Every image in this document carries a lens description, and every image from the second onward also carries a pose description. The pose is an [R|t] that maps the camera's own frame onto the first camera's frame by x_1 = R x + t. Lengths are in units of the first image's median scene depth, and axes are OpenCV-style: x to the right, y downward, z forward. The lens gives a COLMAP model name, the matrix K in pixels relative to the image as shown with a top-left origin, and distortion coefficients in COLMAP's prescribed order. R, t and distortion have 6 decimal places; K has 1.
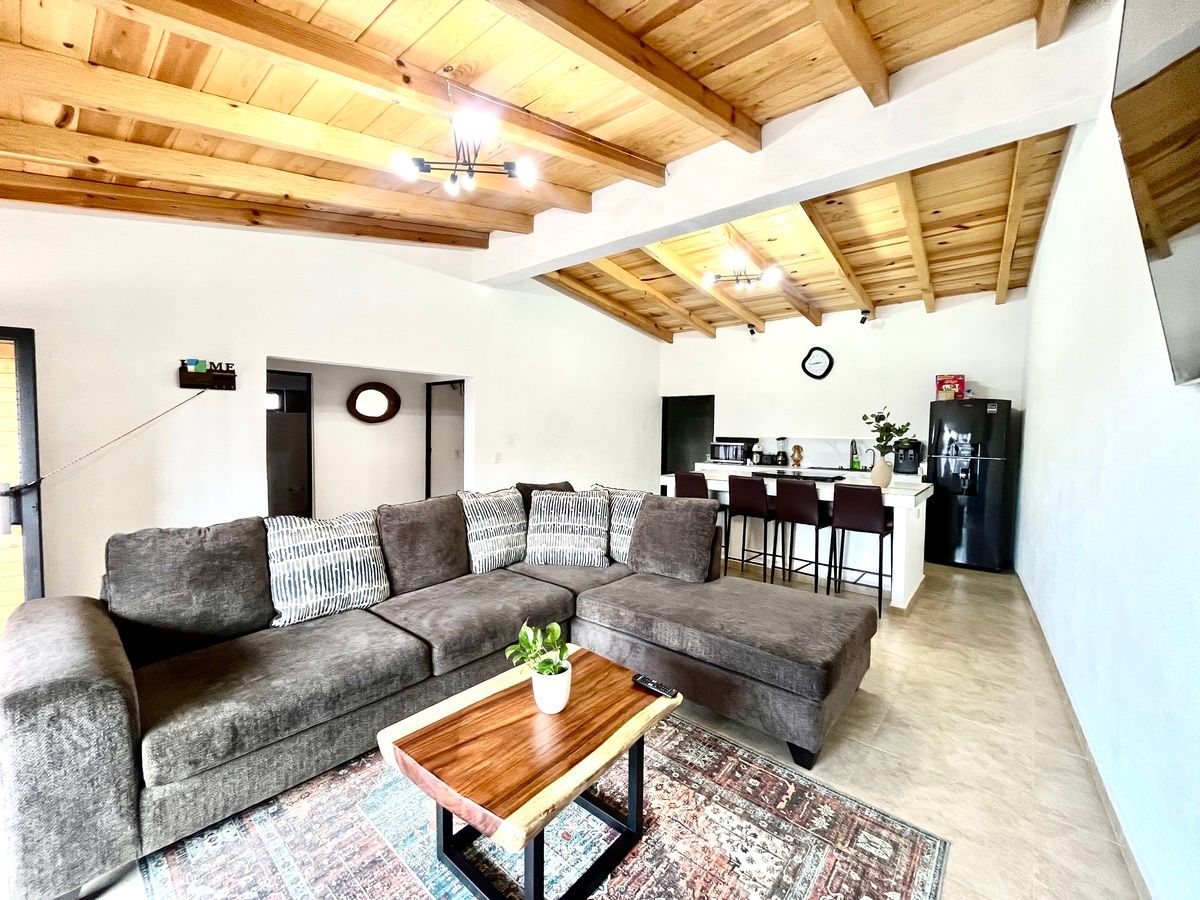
lens RADIAL K [[483.4, 0, 598.3], [0, 483.4, 448.5], [0, 0, 1]] dist [-0.003386, 0.000094]
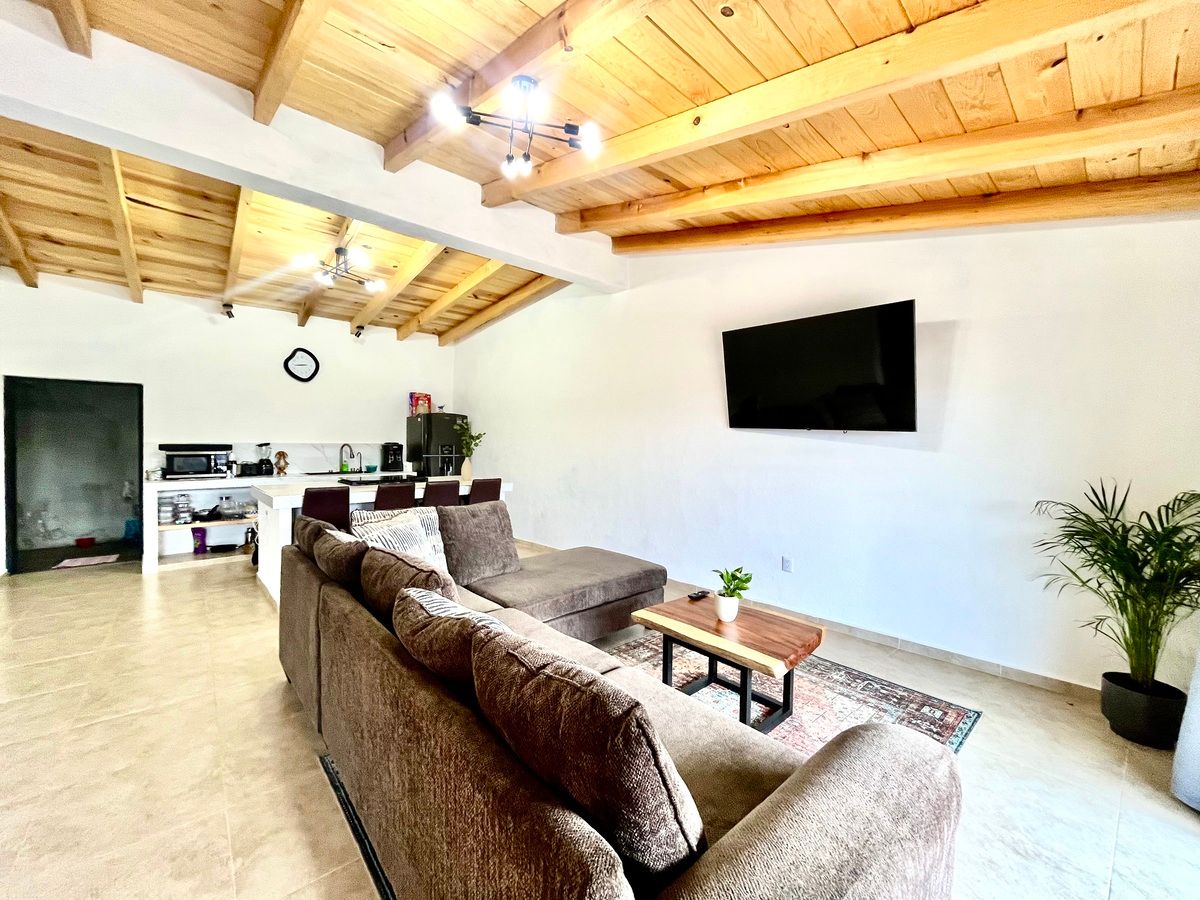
lens RADIAL K [[483.4, 0, 598.3], [0, 483.4, 449.1], [0, 0, 1]] dist [-0.003386, 0.000094]
pose [[0.133227, -0.032451, 0.990554, -0.876325], [0.027032, 0.999211, 0.029099, -0.045111], [-0.990717, 0.022900, 0.133999, 0.604982]]
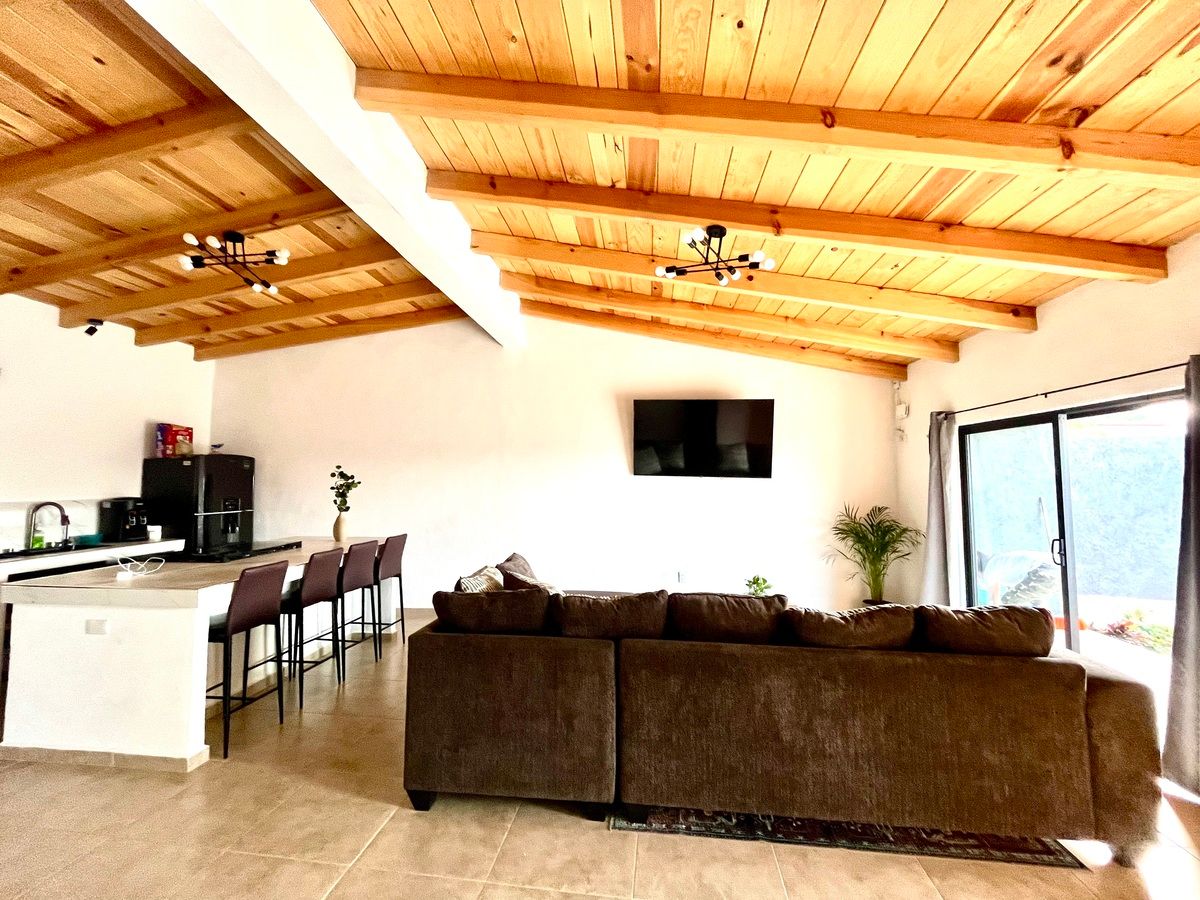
lens RADIAL K [[483.4, 0, 597.0], [0, 483.4, 448.1], [0, 0, 1]] dist [-0.003386, 0.000094]
pose [[-0.560143, 0.040255, 0.827417, -0.824389], [0.027000, 0.999175, -0.030334, -0.101854], [-0.827956, 0.005349, -0.560768, 1.470627]]
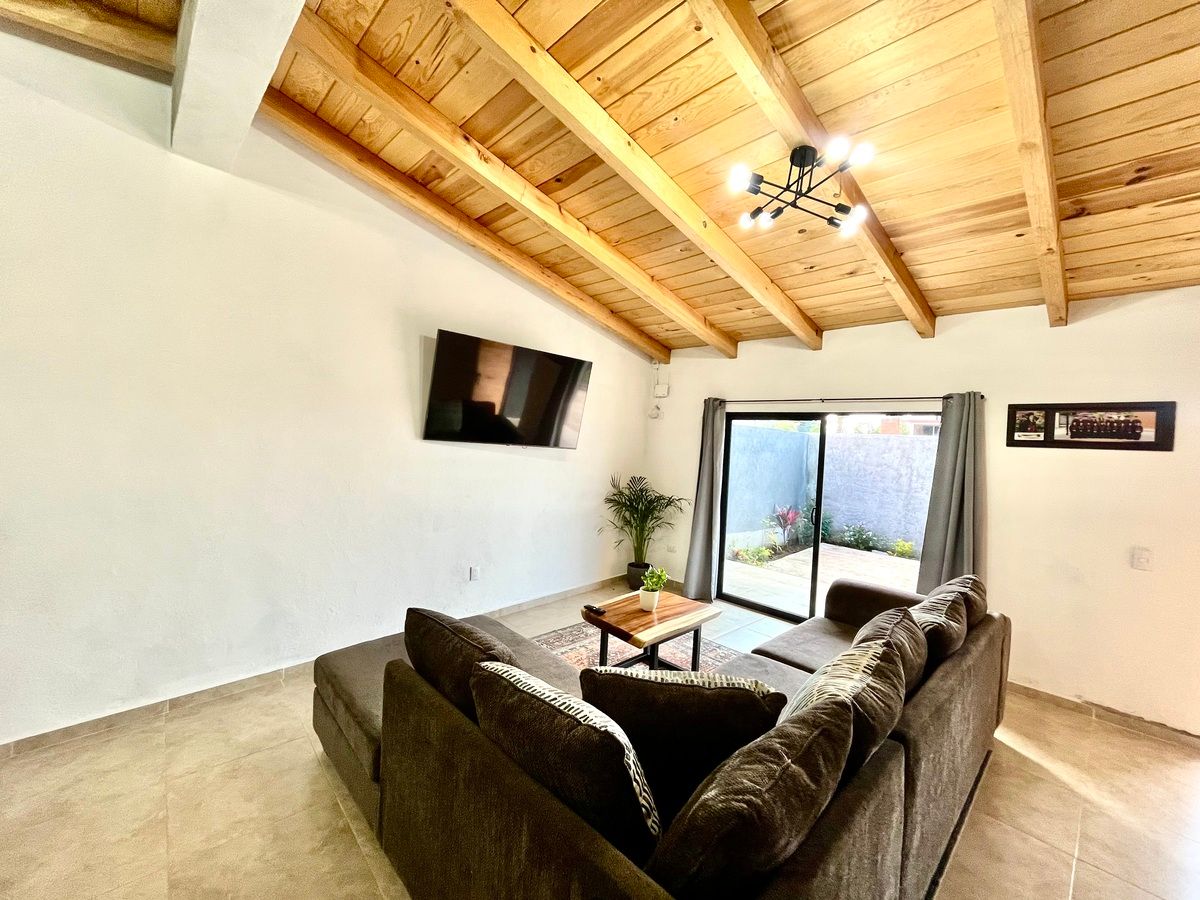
lens RADIAL K [[483.4, 0, 598.3], [0, 483.4, 449.0], [0, 0, 1]] dist [-0.003386, 0.000094]
pose [[-0.993658, -0.065726, 0.091235, -0.016248], [-0.060148, 0.996225, 0.062601, -0.128964], [-0.095005, 0.056716, -0.993860, 1.528789]]
